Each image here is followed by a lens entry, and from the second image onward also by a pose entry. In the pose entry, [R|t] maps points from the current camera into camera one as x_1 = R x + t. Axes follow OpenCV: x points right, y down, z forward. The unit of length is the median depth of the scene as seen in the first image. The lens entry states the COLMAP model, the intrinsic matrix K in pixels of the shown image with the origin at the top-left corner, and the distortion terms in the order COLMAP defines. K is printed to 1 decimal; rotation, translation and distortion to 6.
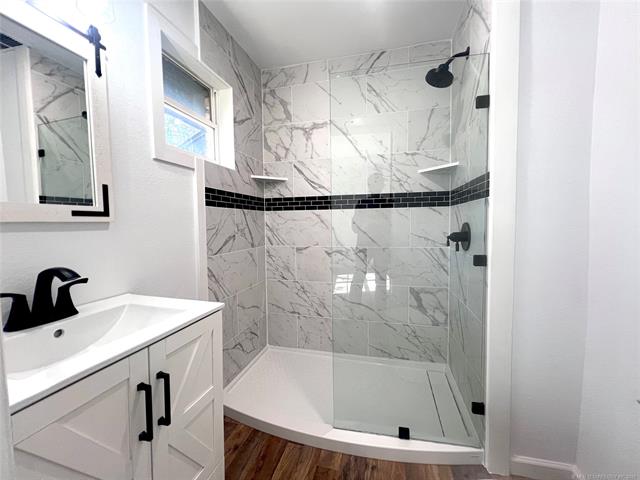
lens RADIAL K [[256.5, 0, 319.3], [0, 256.5, 238.8], [0, 0, 1]] dist [-0.002099, 0.000434]
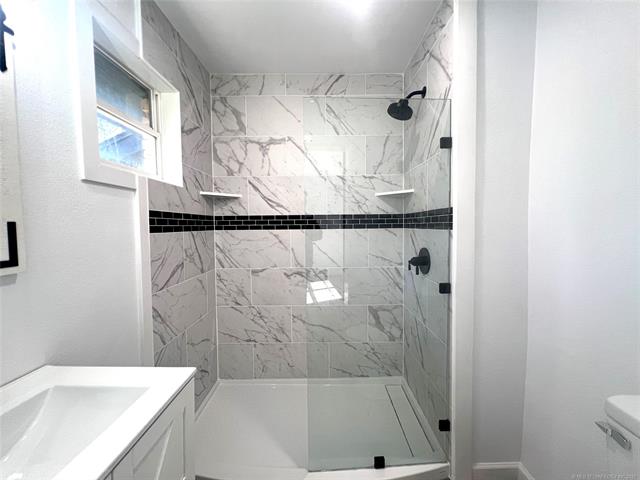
lens RADIAL K [[256.5, 0, 319.5], [0, 256.5, 238.9], [0, 0, 1]] dist [-0.002099, 0.000434]
pose [[0.968941, -0.010019, 0.247089, -0.096086], [0.013376, 0.999840, -0.011913, -0.075607], [-0.246930, 0.014848, 0.968919, 0.052814]]
